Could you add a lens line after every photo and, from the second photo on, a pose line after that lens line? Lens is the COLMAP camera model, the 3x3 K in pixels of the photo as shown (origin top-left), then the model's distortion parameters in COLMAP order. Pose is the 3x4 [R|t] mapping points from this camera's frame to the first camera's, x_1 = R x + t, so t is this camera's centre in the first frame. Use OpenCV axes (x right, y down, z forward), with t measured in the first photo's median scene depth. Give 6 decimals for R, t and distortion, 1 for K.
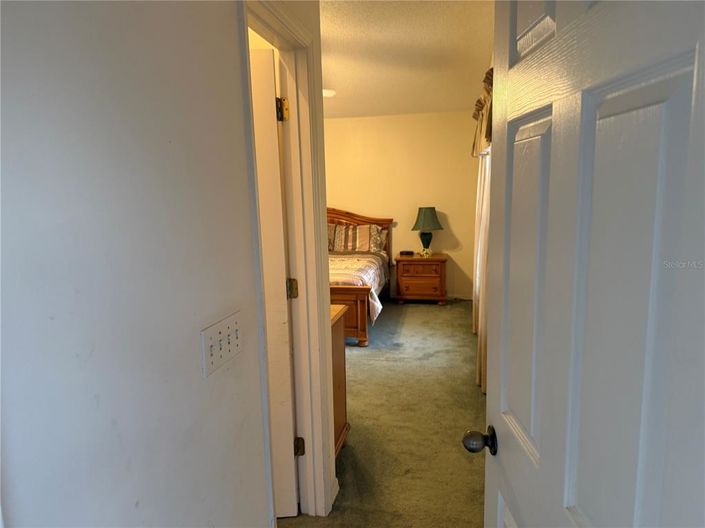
lens RADIAL K [[492.5, 0, 352.9], [0, 492.5, 264.7], [0, 0, 1]] dist [0.006463, 0.000080]
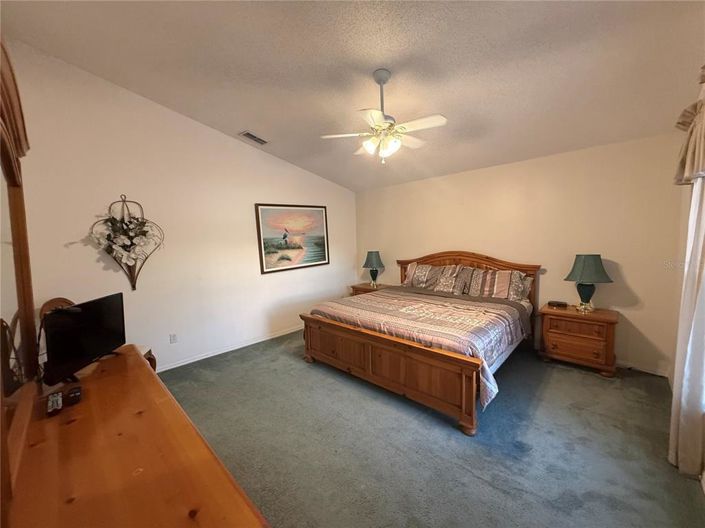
lens RADIAL K [[280.2, 0, 350.2], [0, 280.2, 261.2], [0, 0, 1]] dist [-0.007768, 0.000028]
pose [[0.837647, 0.043750, -0.544457, 0.069287], [-0.076818, 0.996316, -0.038124, -0.056106], [0.540784, 0.073758, 0.837922, 0.382059]]
